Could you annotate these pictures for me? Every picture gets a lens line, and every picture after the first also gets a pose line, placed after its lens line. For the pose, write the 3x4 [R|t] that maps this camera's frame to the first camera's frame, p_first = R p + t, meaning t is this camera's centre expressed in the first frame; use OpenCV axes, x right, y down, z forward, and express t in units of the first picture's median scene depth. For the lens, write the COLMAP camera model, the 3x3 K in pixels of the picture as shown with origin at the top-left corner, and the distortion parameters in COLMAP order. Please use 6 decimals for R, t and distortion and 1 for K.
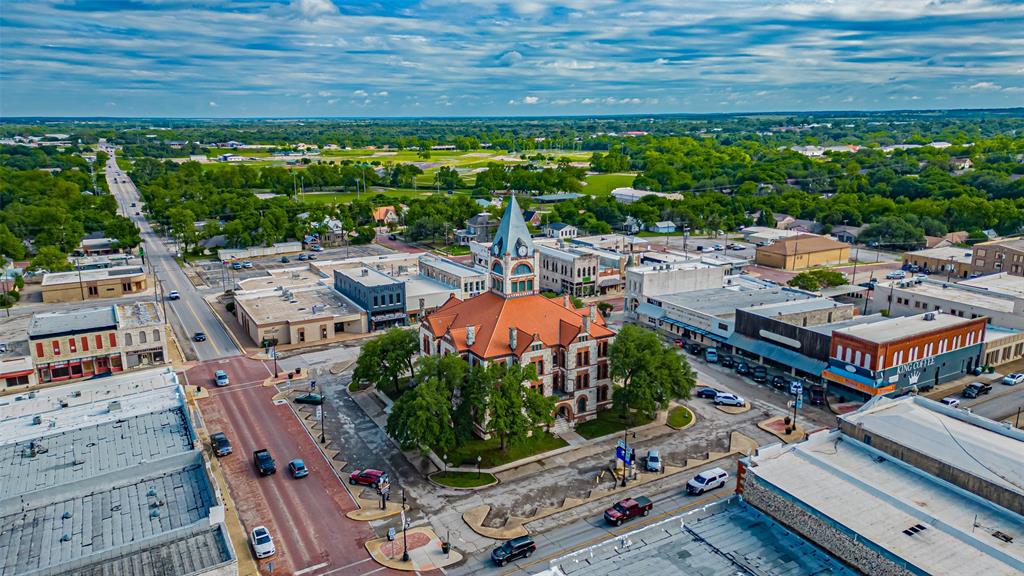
lens RADIAL K [[721.9, 0, 514.0], [0, 721.9, 294.7], [0, 0, 1]] dist [0.052395, -0.039858]
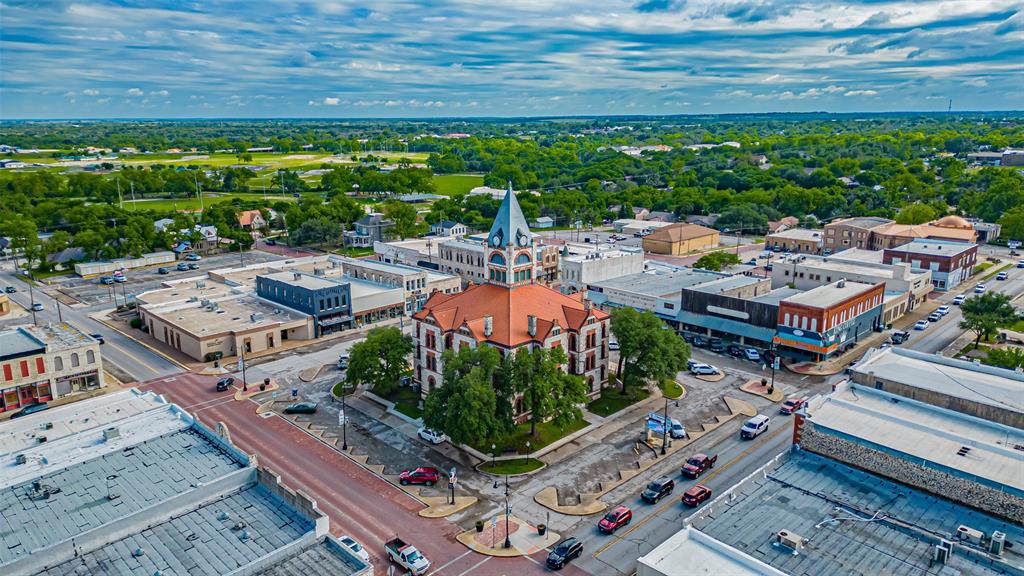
lens RADIAL K [[721.9, 0, 516.3], [0, 721.9, 284.9], [0, 0, 1]] dist [0.052395, -0.039858]
pose [[0.965469, -0.057635, 0.254061, -0.207482], [0.061738, 0.998059, -0.008198, 0.007552], [-0.253095, 0.023600, 0.967154, 0.011599]]
